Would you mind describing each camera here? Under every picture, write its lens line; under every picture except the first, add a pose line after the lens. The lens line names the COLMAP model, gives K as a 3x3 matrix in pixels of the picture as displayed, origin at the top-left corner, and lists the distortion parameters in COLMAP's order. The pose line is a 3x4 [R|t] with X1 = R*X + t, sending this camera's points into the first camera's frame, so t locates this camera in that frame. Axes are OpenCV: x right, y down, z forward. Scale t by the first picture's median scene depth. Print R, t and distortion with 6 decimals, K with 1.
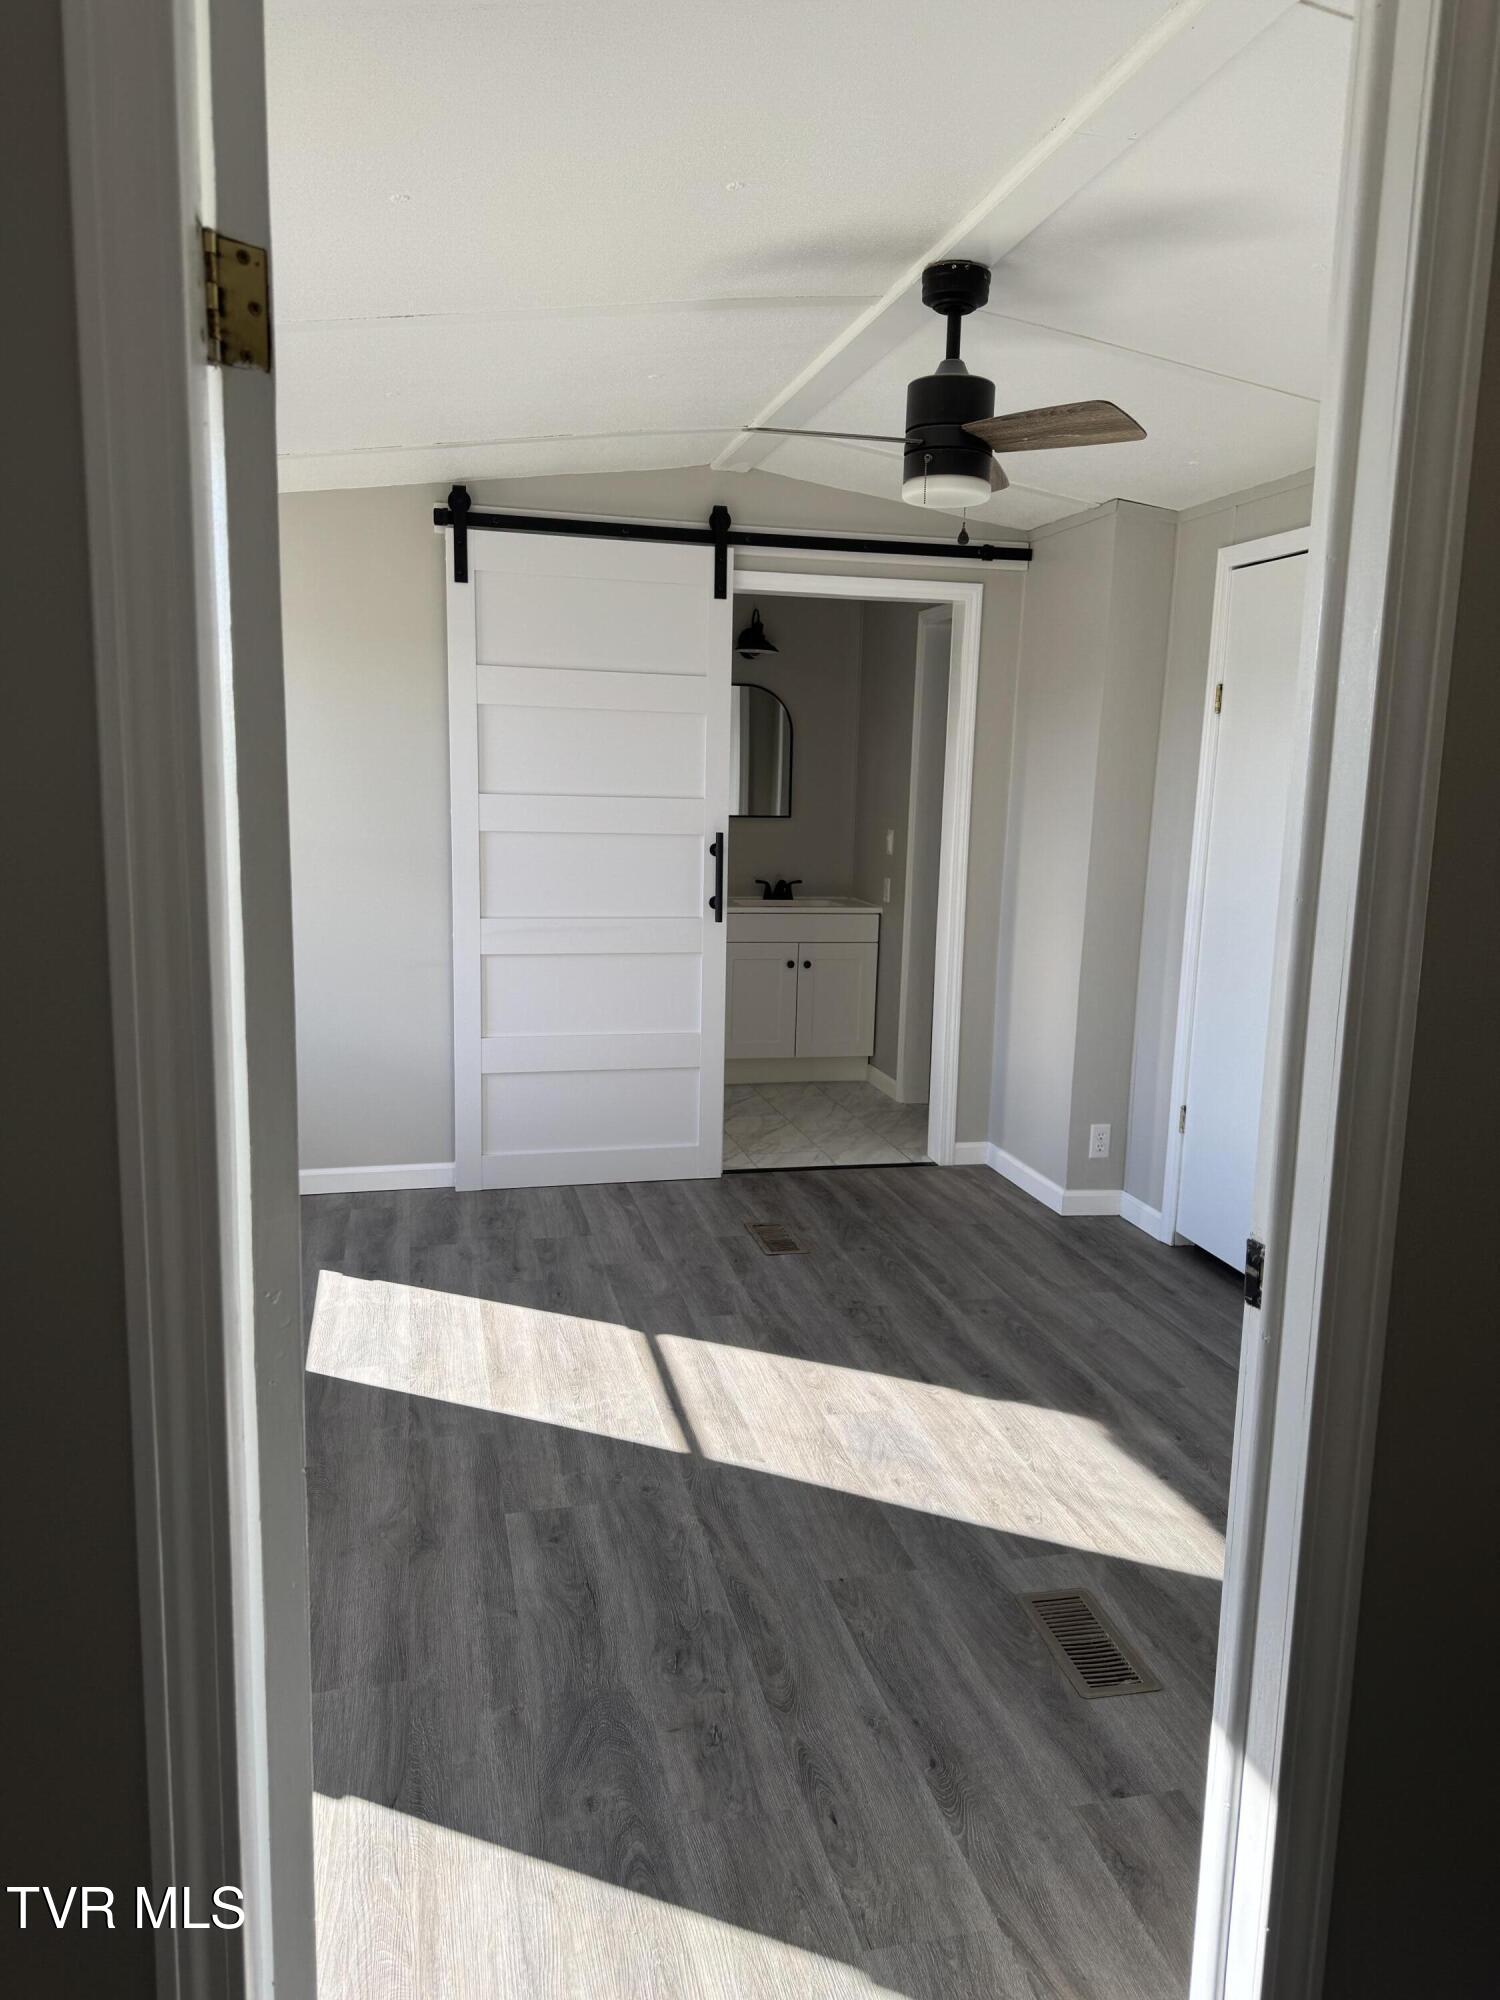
lens RADIAL K [[1411.4, 0, 749.8], [0, 1411.4, 1029.7], [0, 0, 1]] dist [0.050531, -0.067903]
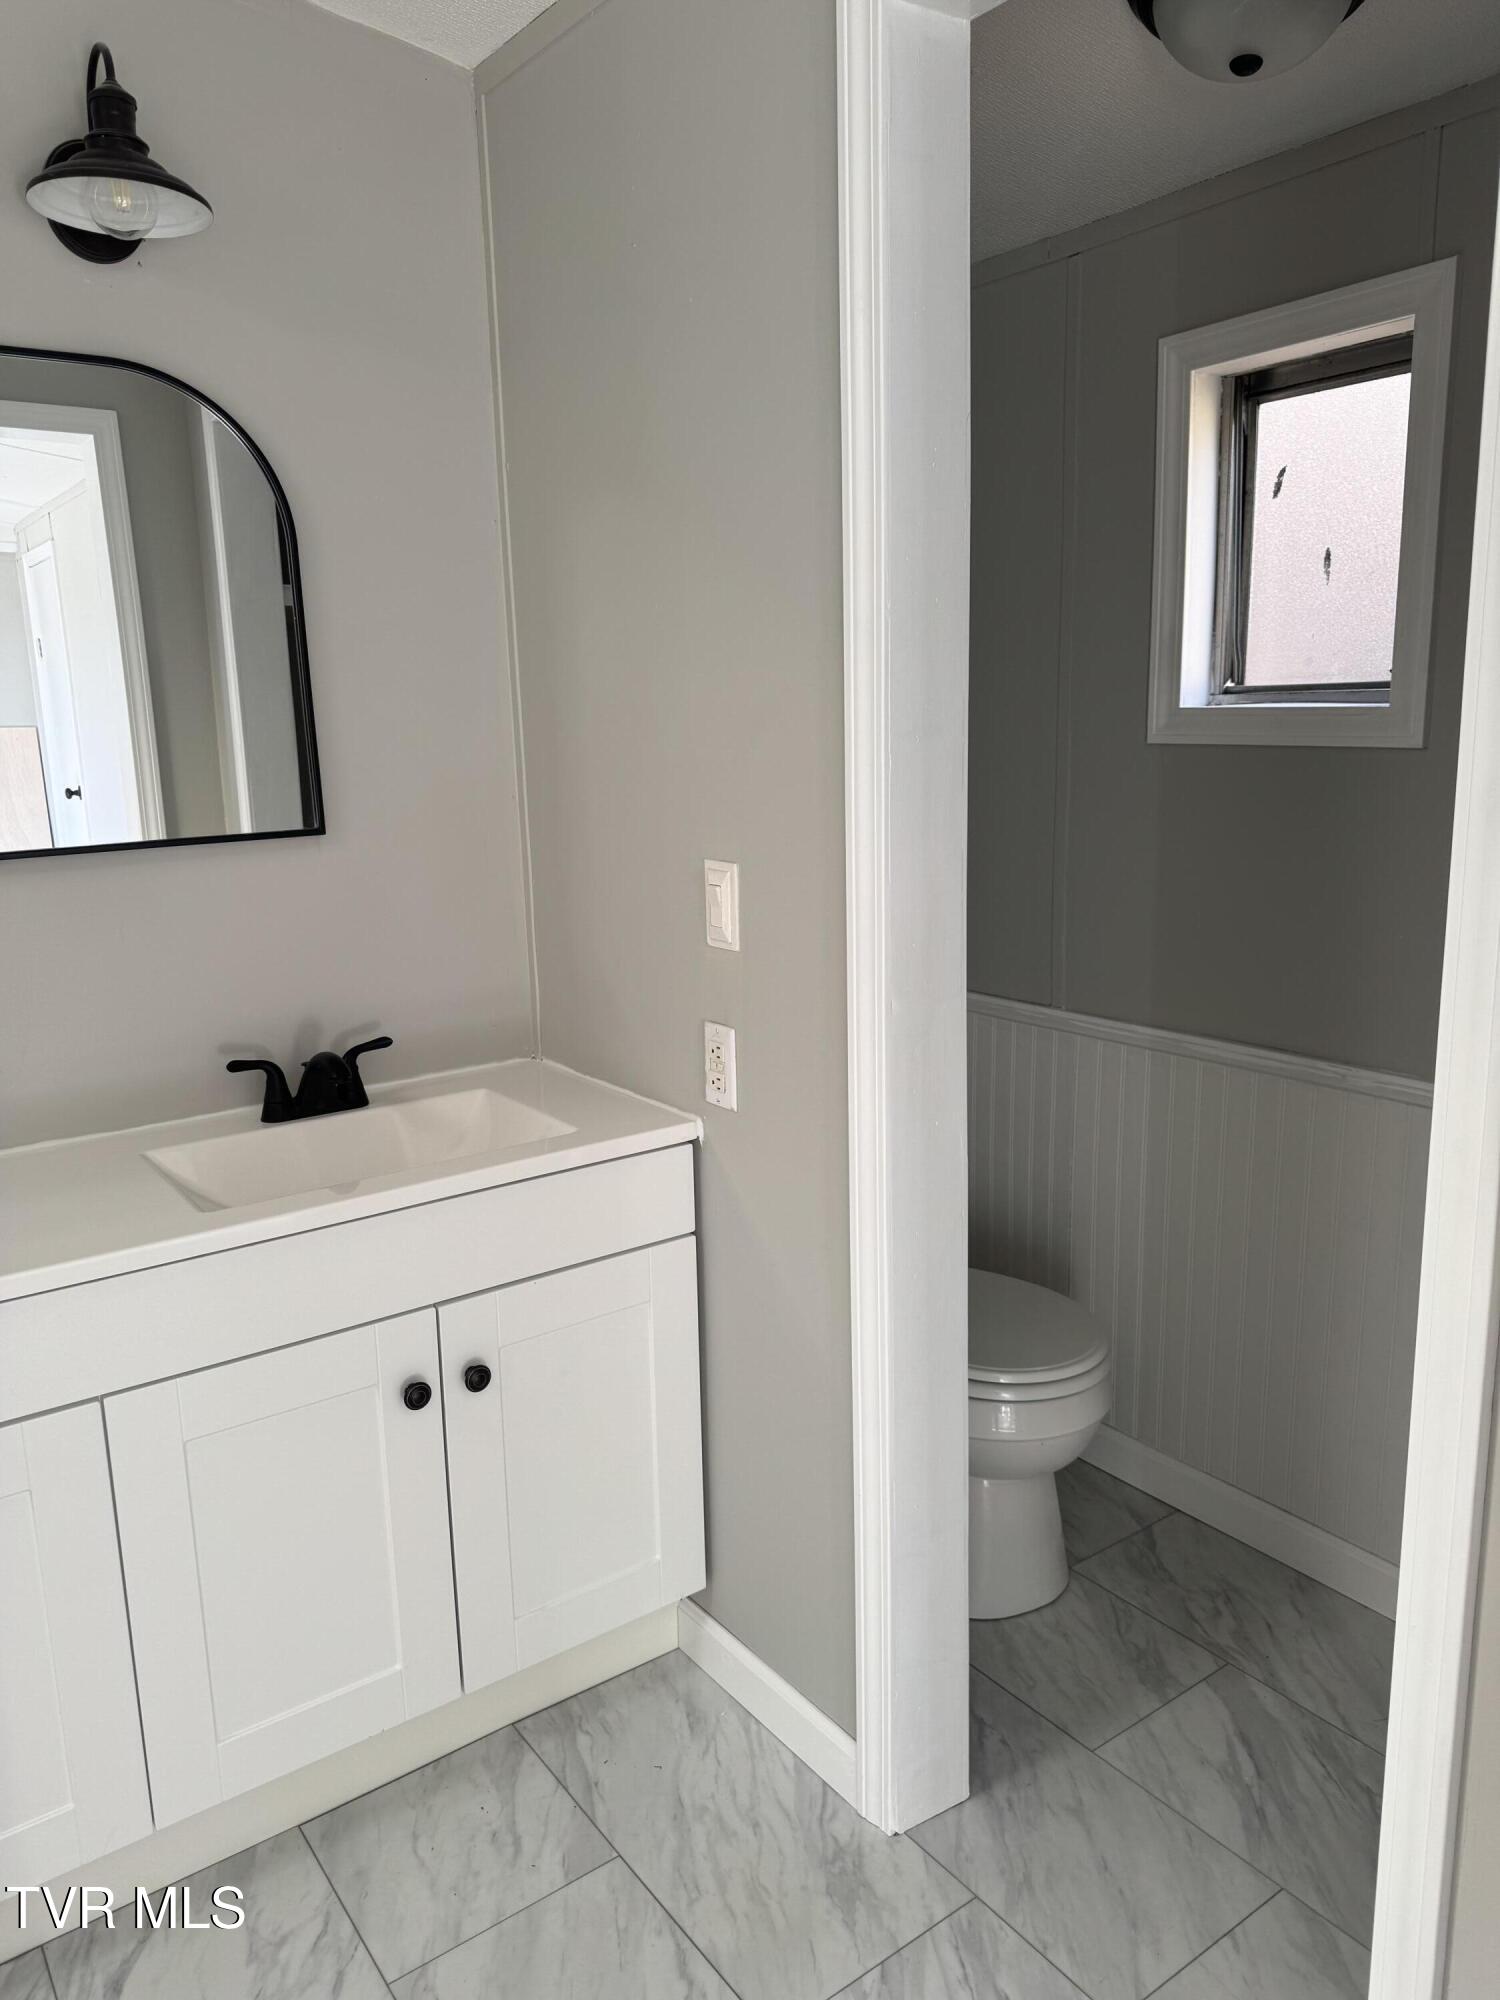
lens RADIAL K [[1411.4, 0, 738.7], [0, 1411.4, 1007.4], [0, 0, 1]] dist [0.050531, -0.067903]
pose [[0.926287, -0.121444, 0.356713, -0.001107], [0.112582, 0.992596, 0.045586, -0.166798], [-0.359608, -0.002067, 0.933101, 0.989668]]
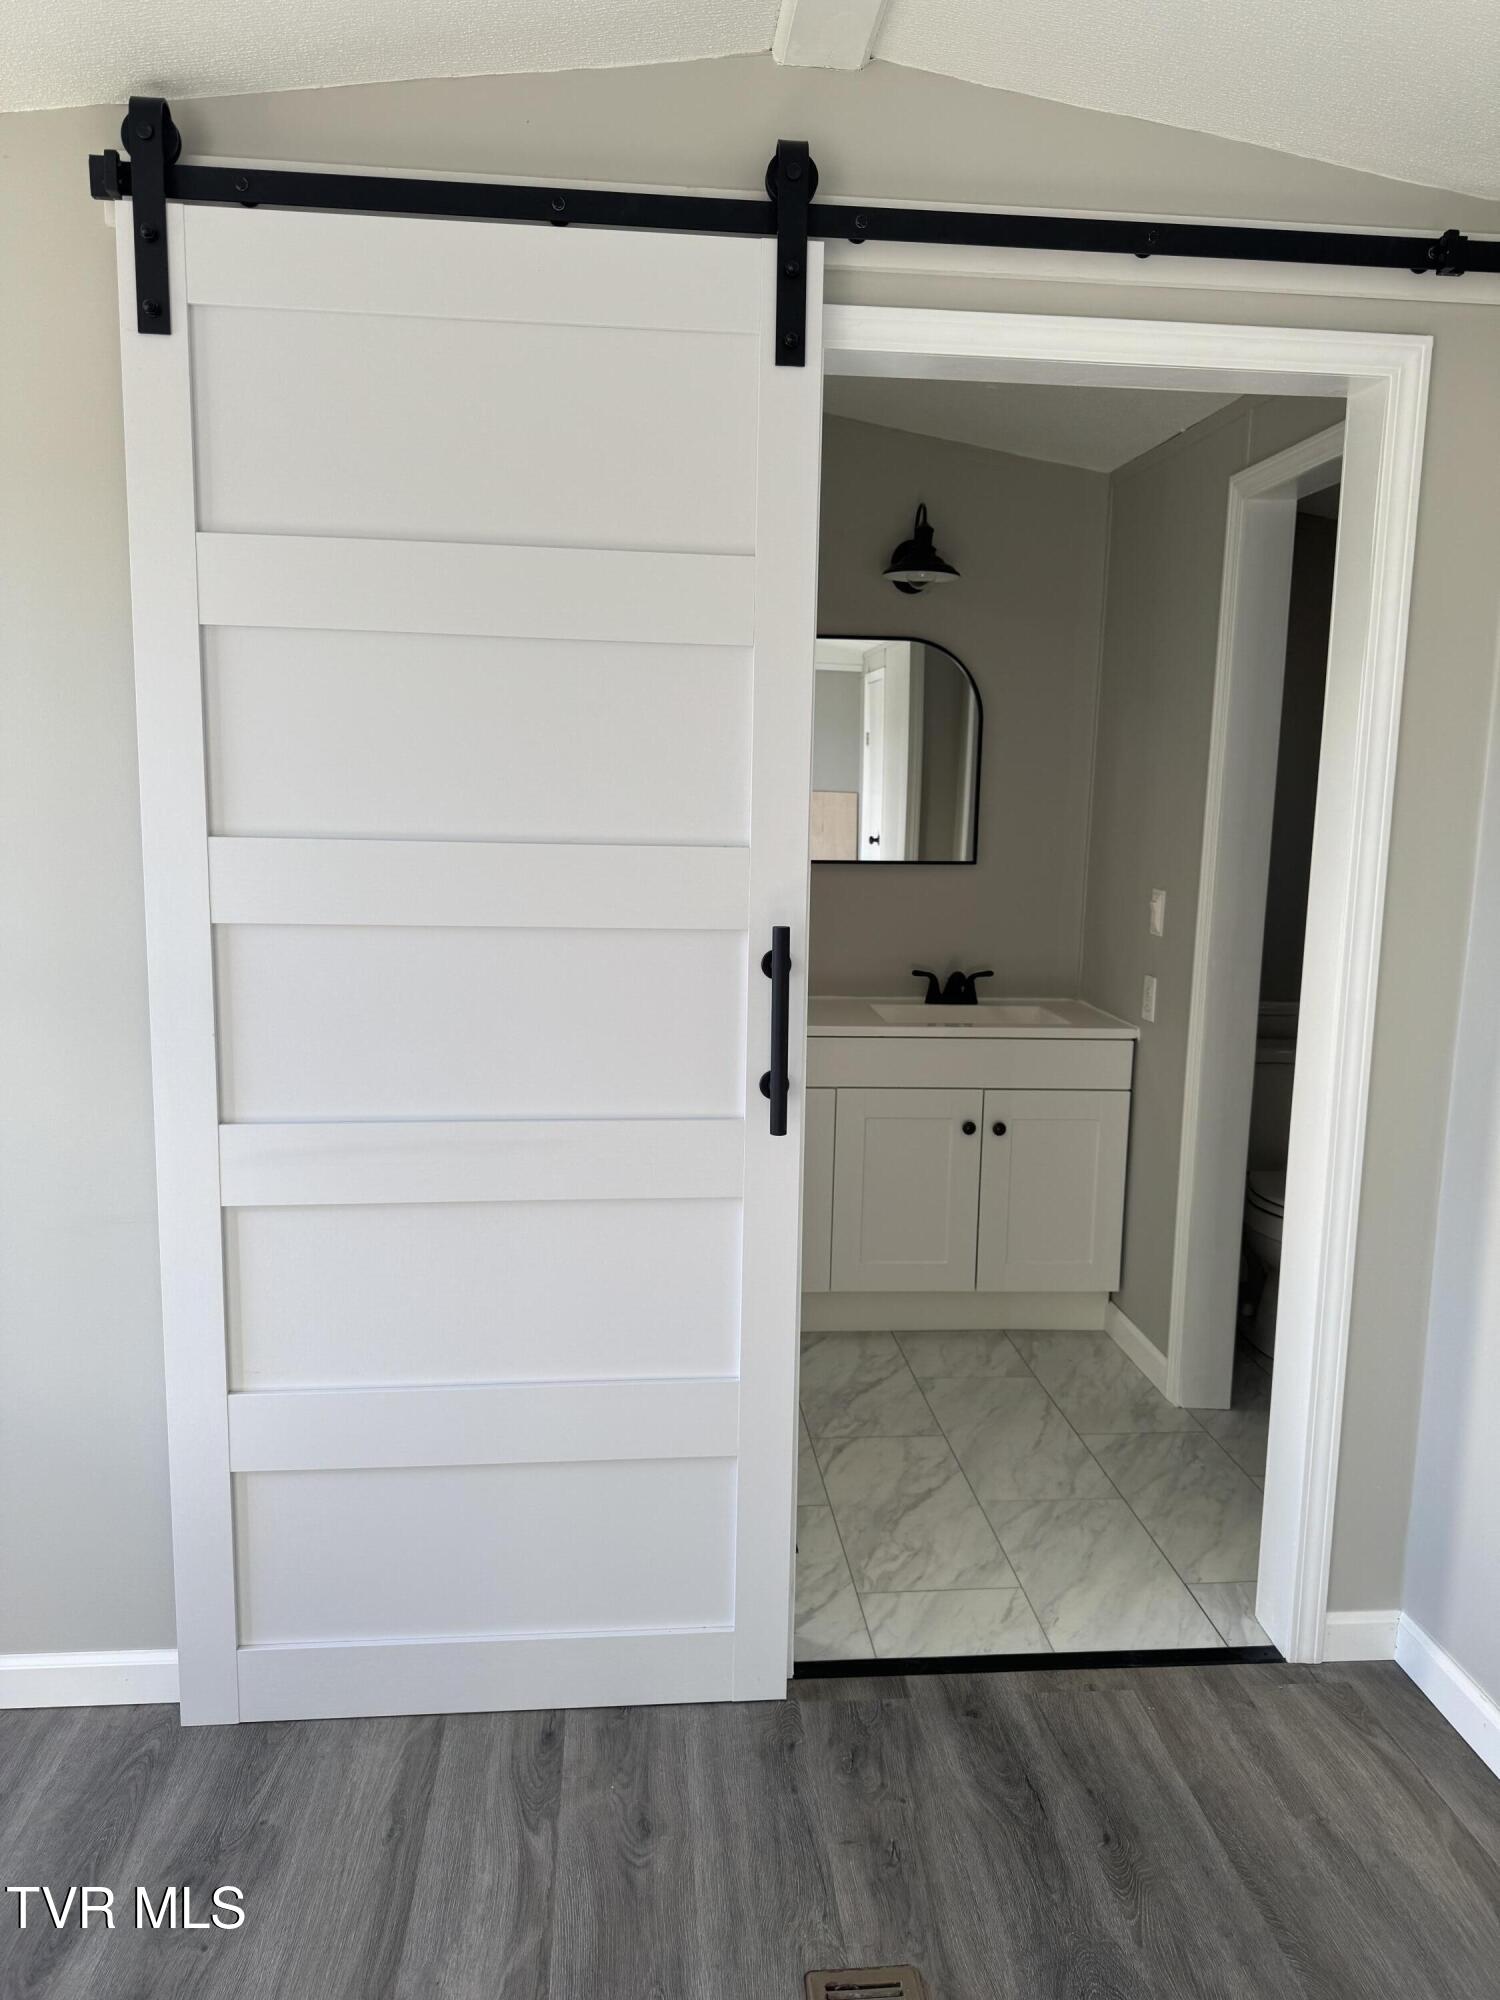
lens RADIAL K [[1411.4, 0, 746.1], [0, 1411.4, 988.5], [0, 0, 1]] dist [0.050531, -0.067903]
pose [[0.989254, 0.018879, -0.144982, 0.029506], [-0.024328, 0.999059, -0.035905, -0.107150], [0.144167, 0.039046, 0.988783, 0.588823]]
